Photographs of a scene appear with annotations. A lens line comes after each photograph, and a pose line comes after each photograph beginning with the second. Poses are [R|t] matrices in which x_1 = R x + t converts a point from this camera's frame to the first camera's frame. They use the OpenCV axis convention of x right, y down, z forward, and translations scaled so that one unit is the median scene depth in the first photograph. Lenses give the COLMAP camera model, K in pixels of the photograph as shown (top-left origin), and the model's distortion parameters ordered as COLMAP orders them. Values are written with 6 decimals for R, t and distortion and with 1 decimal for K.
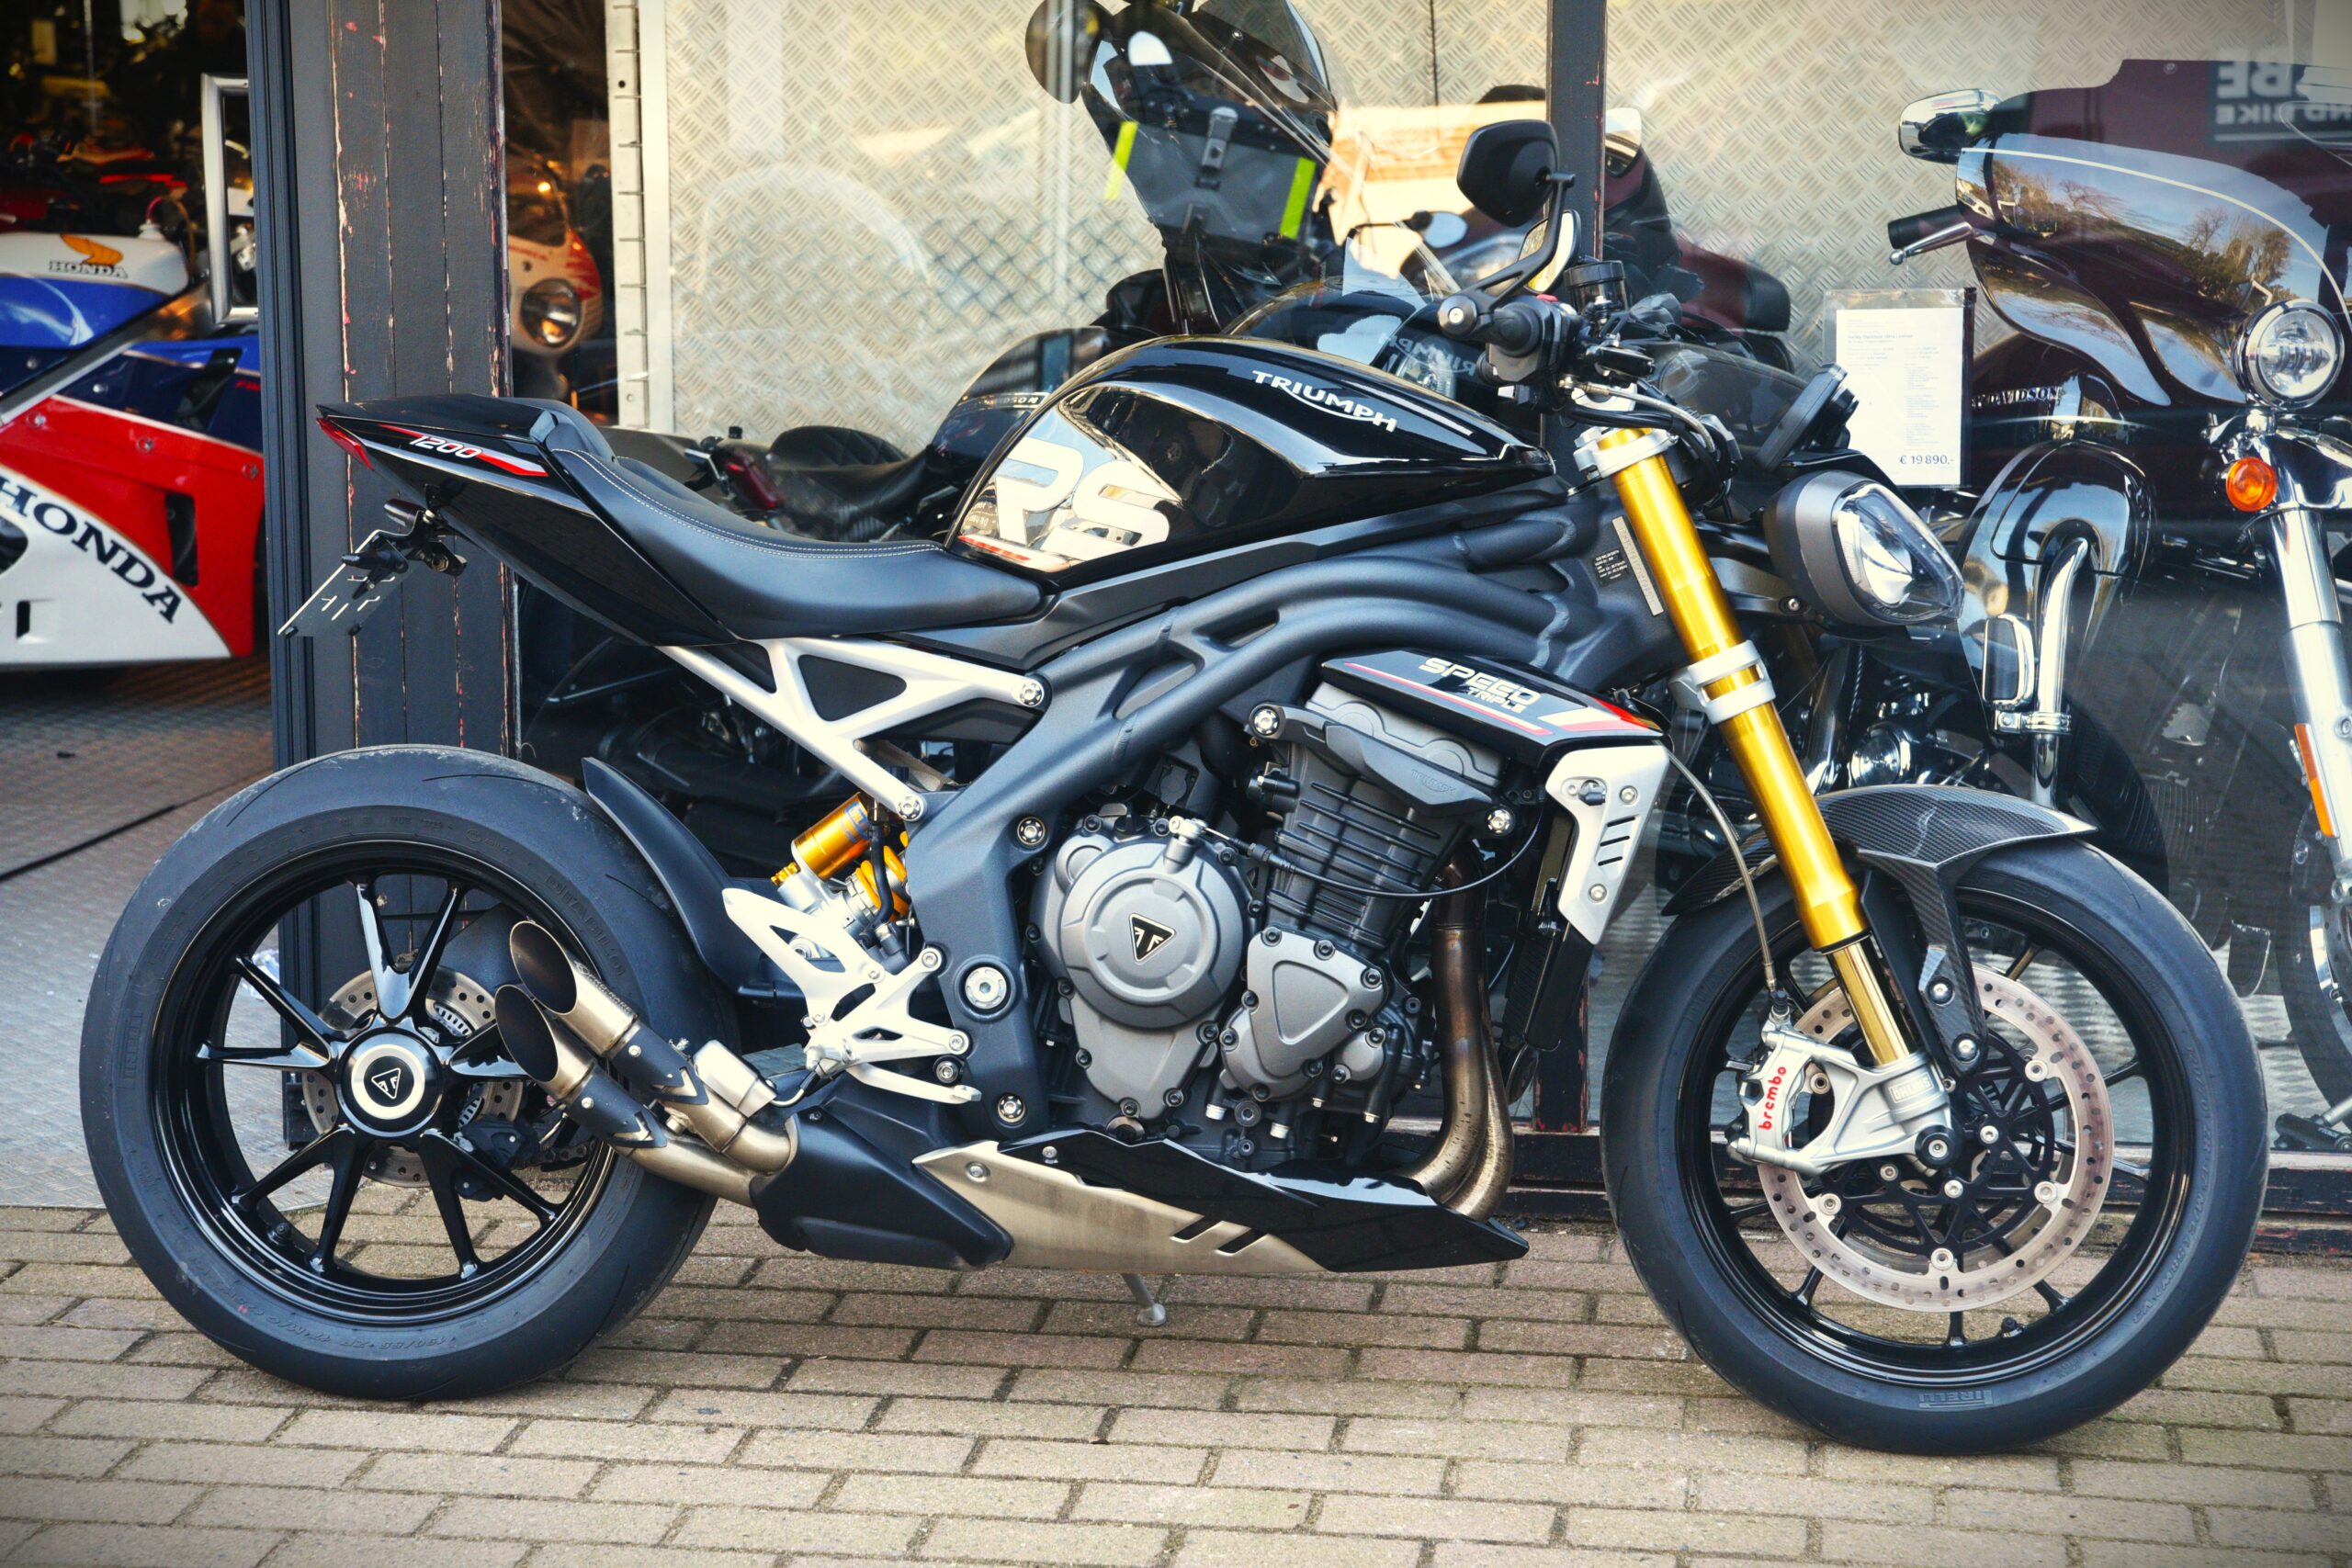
lens RADIAL K [[4697.2, 0, 1118.5], [0, 4697.2, 709.4], [0, 0, 1]] dist [0.232892, 0.255441]
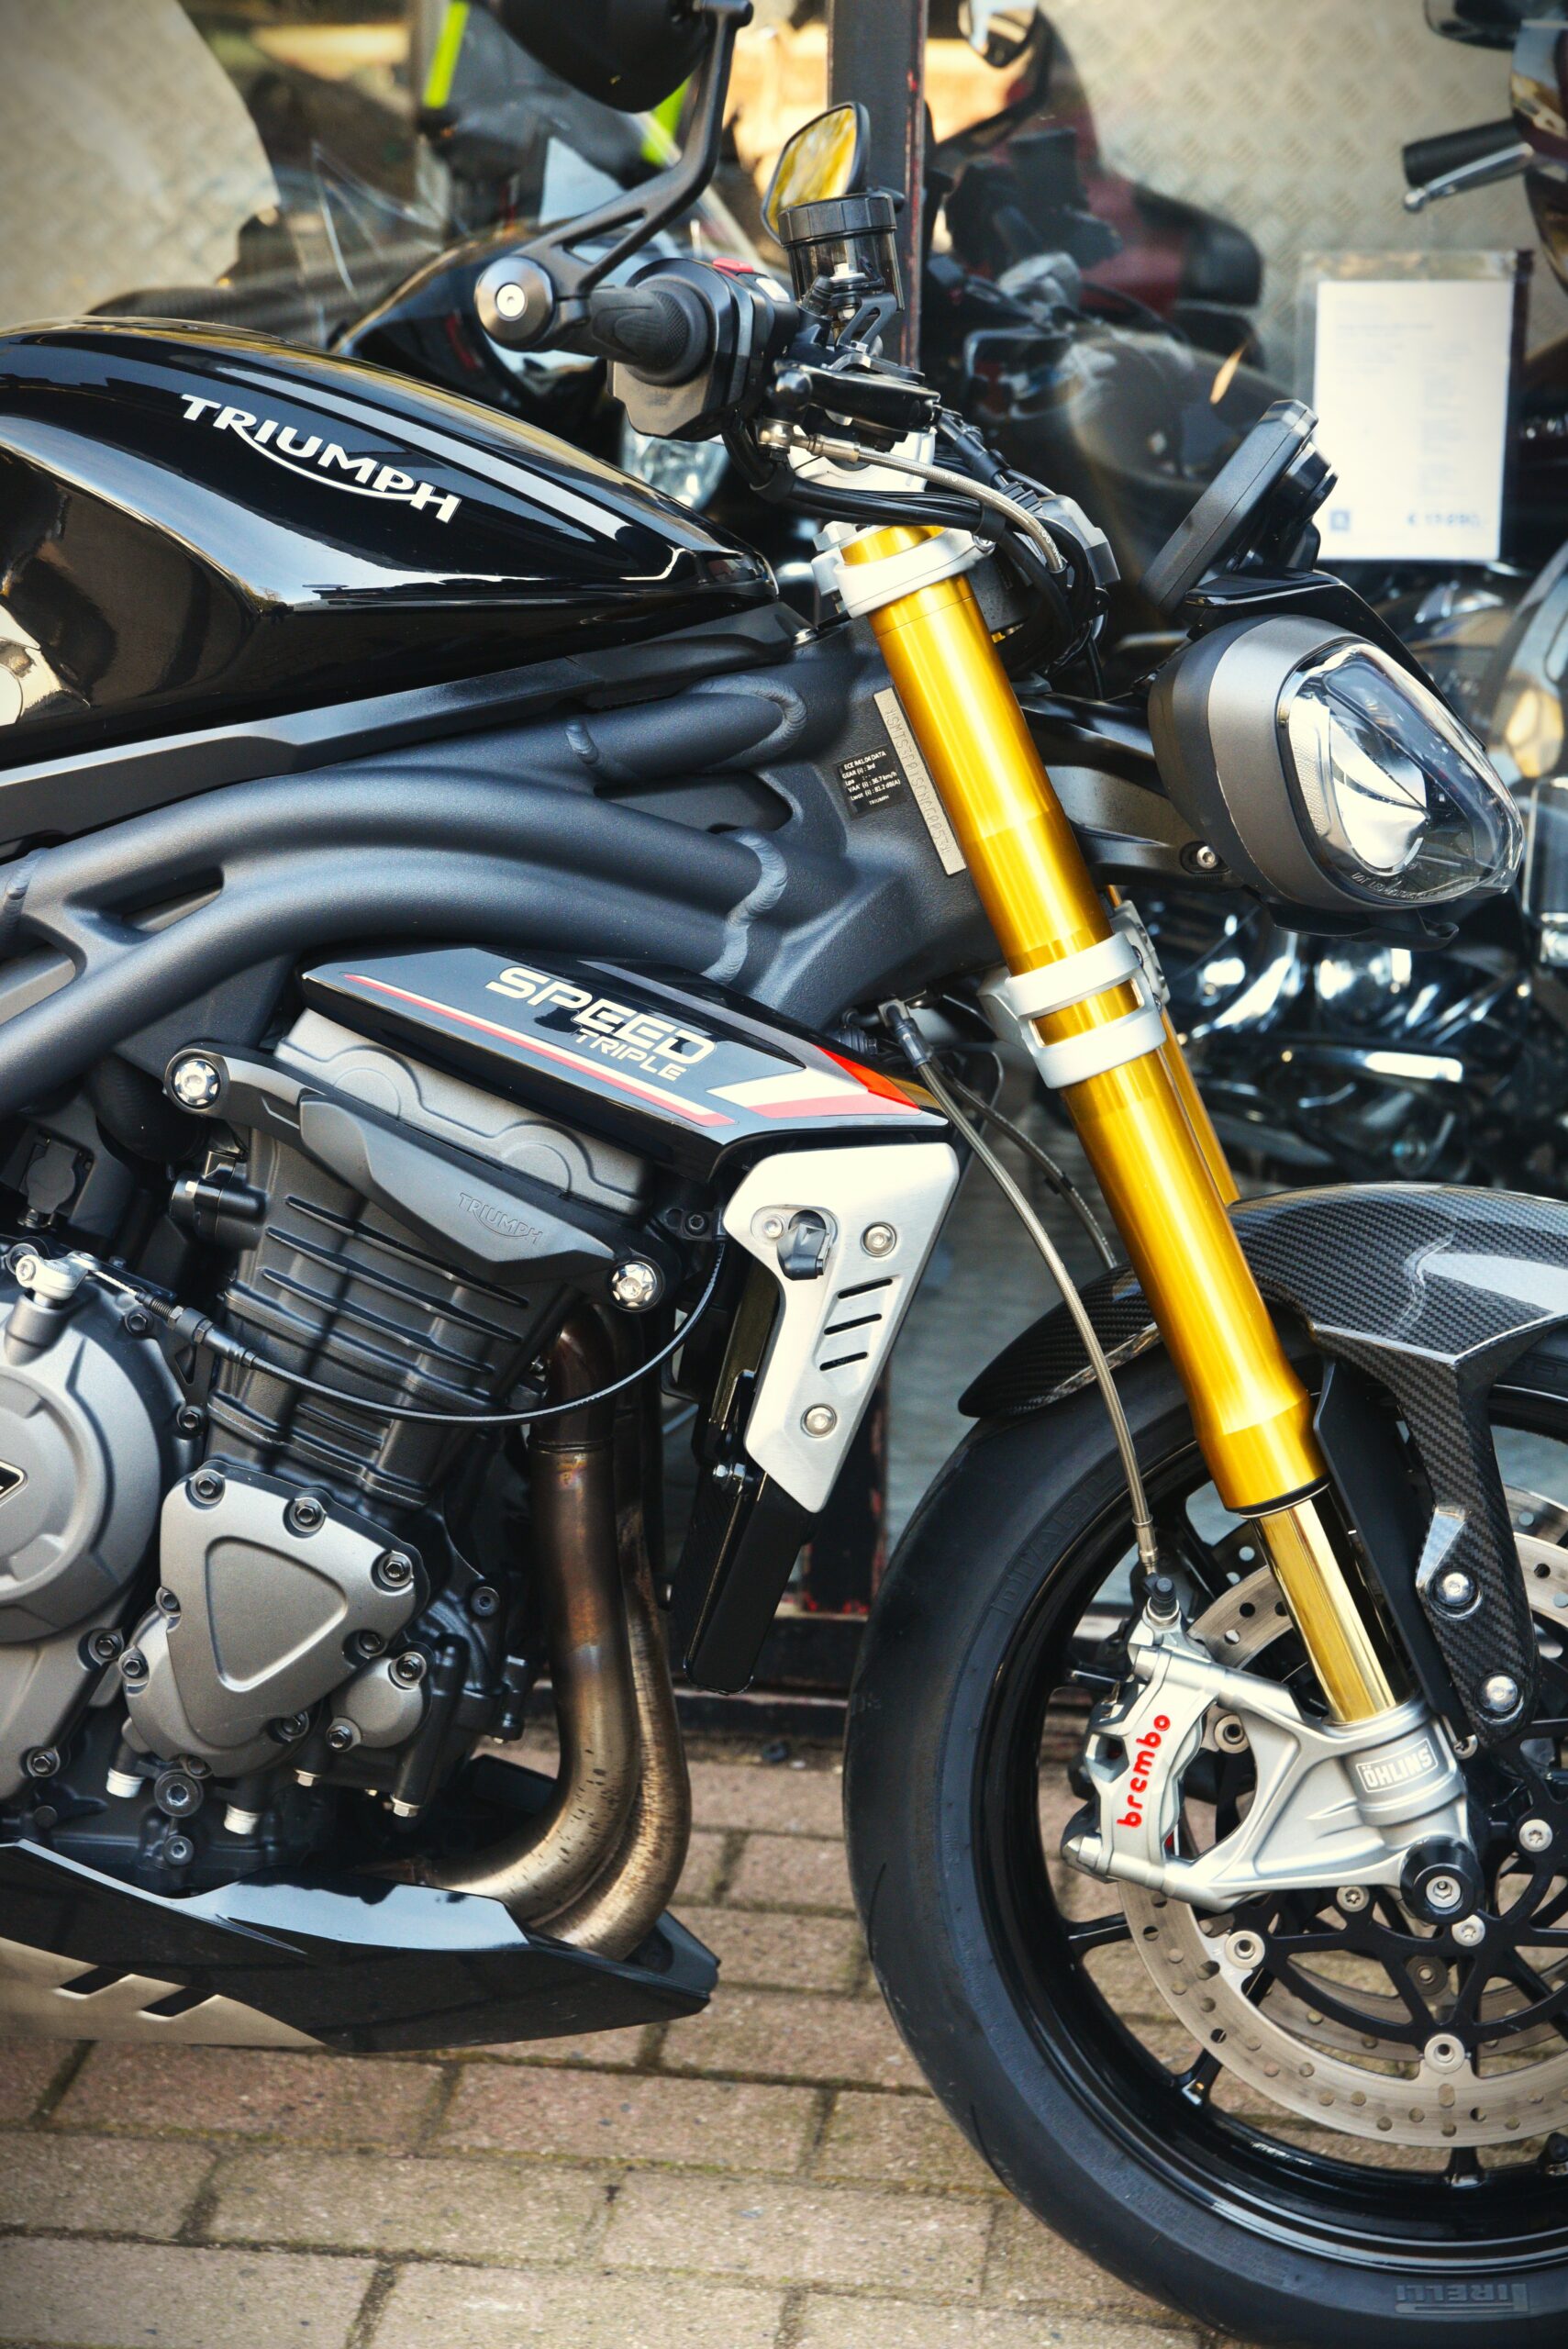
lens RADIAL K [[4691.4, 0, 784.0], [0, 4691.4, 1174.5], [0, 0, 1]] dist [0.232892, 0.255441]
pose [[0.999263, 0.010613, 0.036888, 0.076549], [-0.014514, 0.994135, 0.107171, -0.043668], [-0.035534, -0.107628, 0.993556, 0.471912]]
